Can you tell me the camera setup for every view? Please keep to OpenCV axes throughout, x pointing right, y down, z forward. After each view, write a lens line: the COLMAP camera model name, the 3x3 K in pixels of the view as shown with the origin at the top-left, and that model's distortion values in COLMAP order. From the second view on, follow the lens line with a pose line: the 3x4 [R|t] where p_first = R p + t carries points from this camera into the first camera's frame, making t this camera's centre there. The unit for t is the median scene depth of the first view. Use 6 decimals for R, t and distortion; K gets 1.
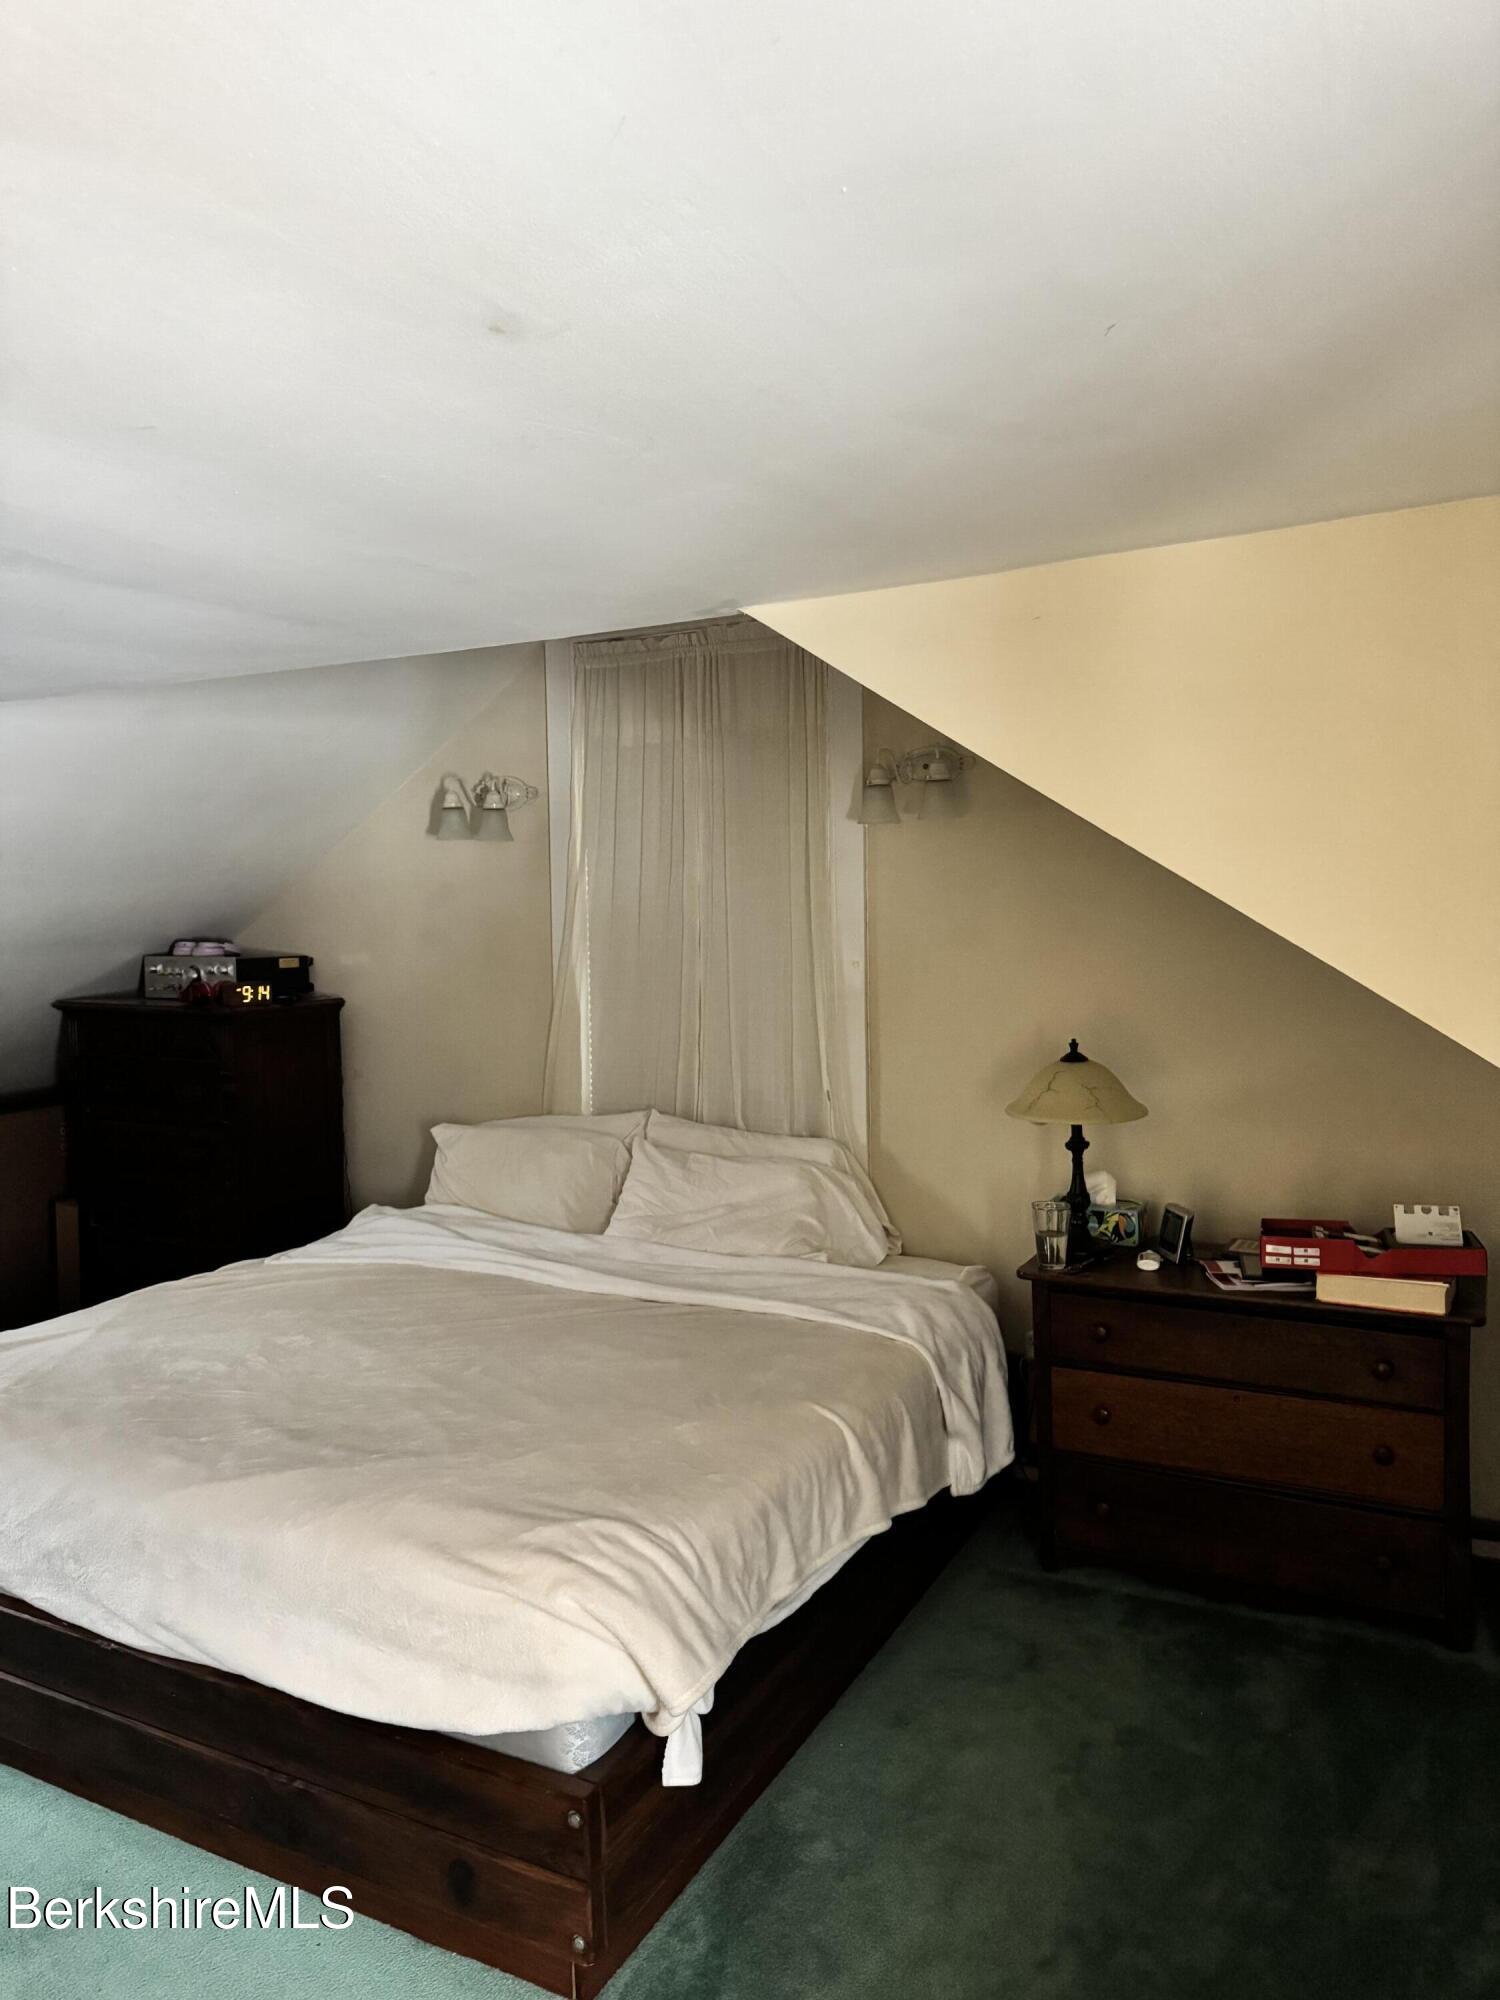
lens RADIAL K [[1410.2, 0, 751.3], [0, 1410.2, 993.1], [0, 0, 1]] dist [0.074029, -0.004912]
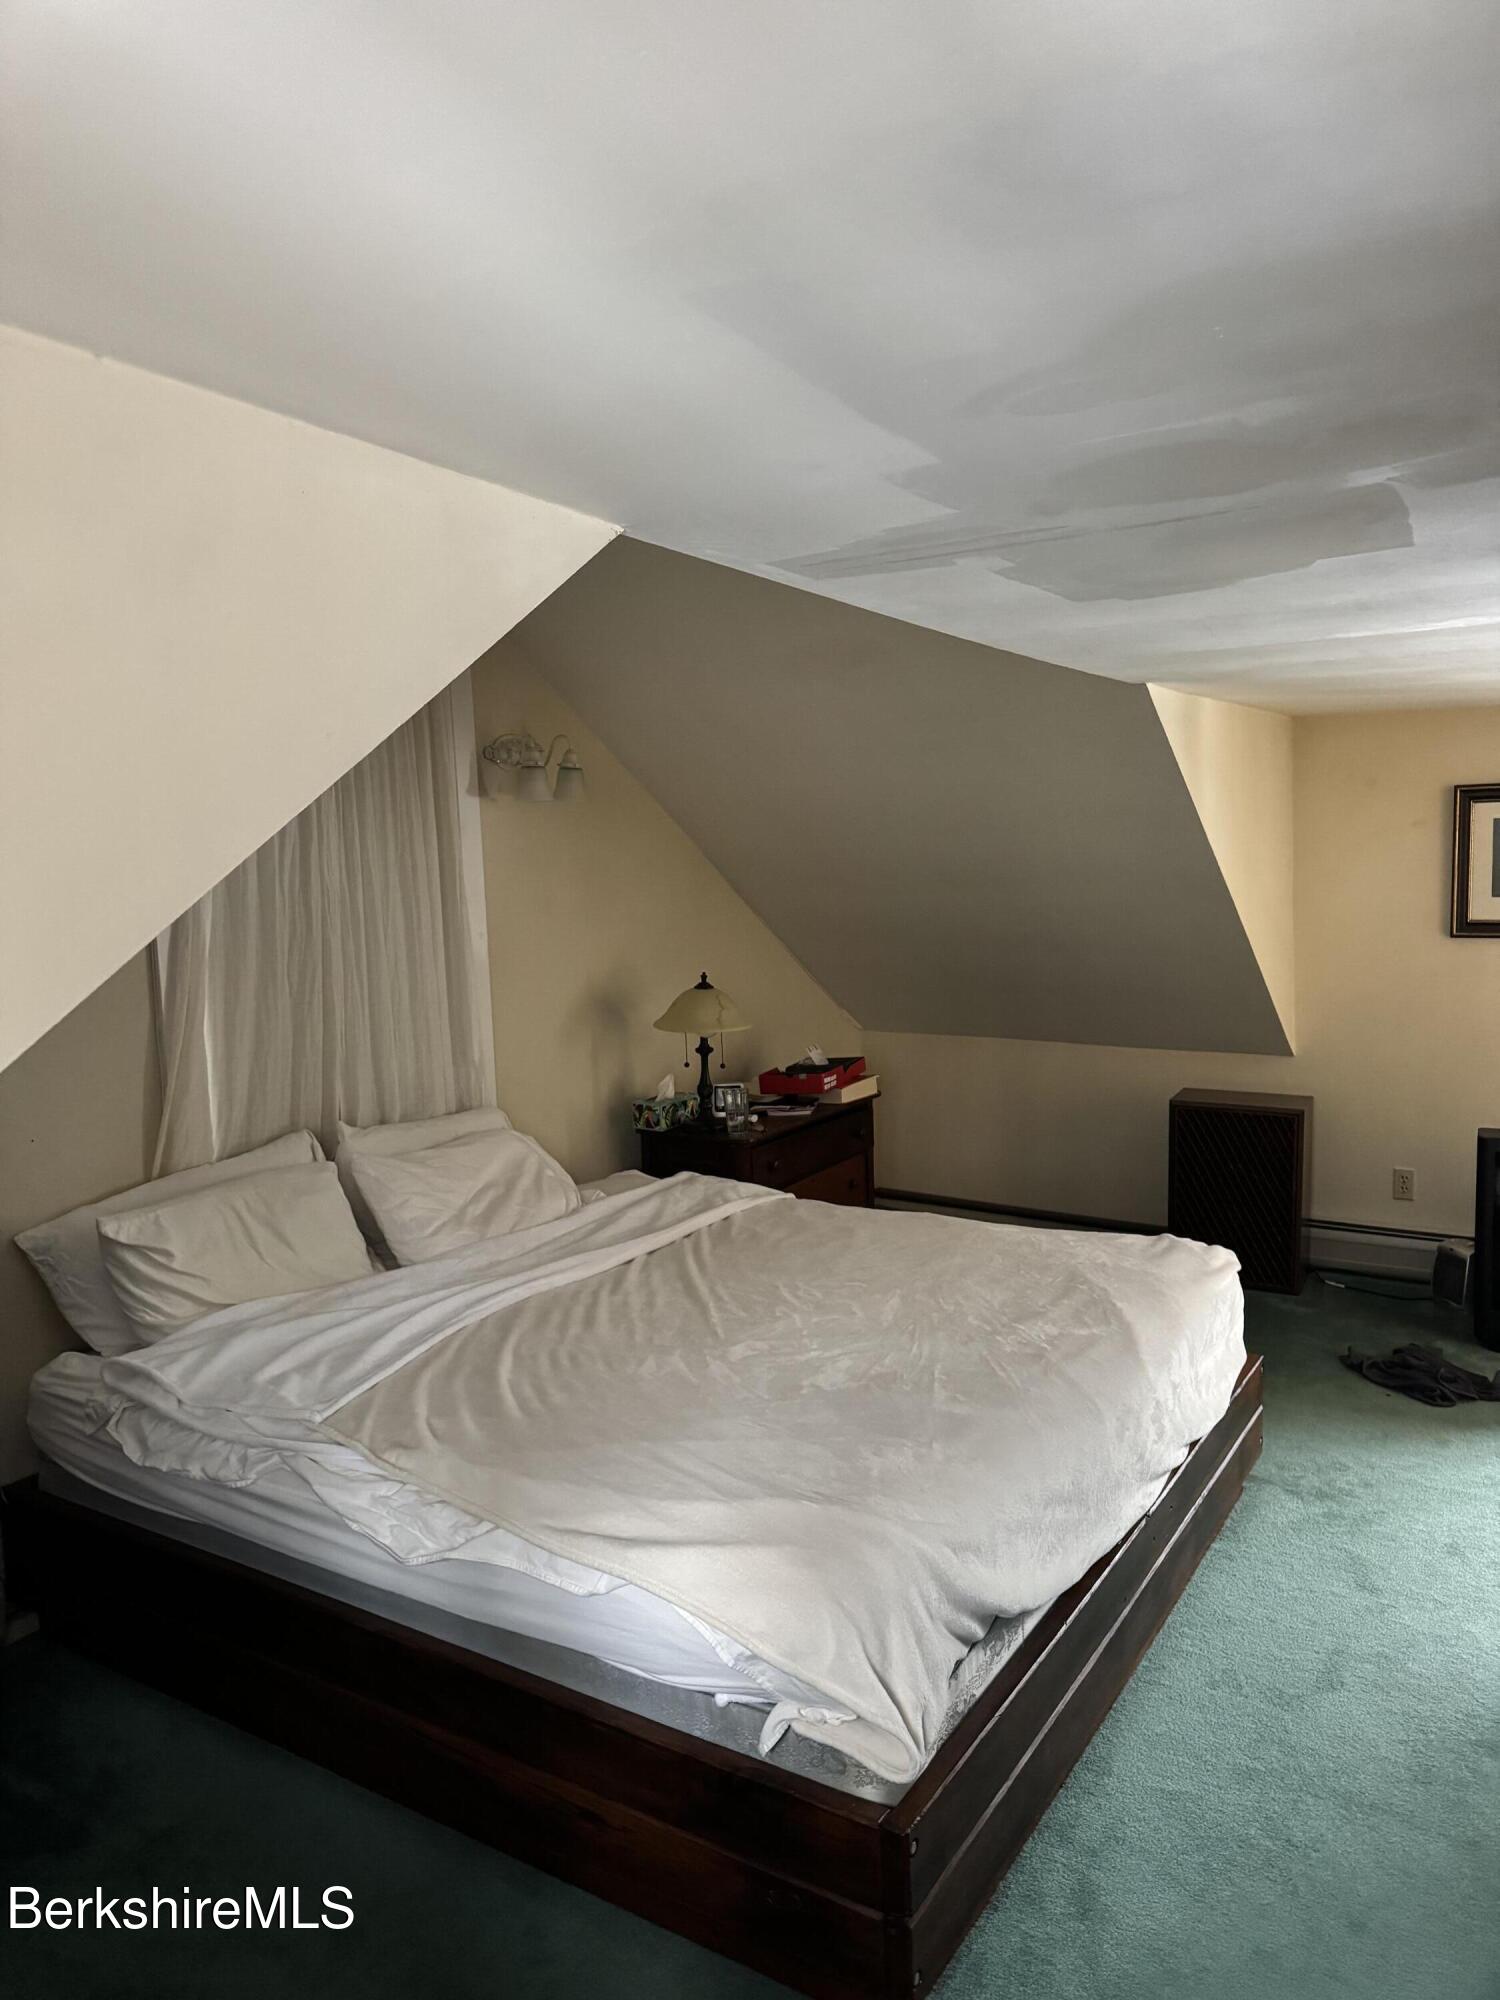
lens RADIAL K [[1410.2, 0, 752.9], [0, 1410.2, 1006.2], [0, 0, 1]] dist [0.074029, -0.004912]
pose [[0.082368, -0.091989, 0.992347, -1.110970], [0.092600, 0.992130, 0.084283, -0.044899], [-0.992291, 0.084949, 0.090238, 0.835889]]
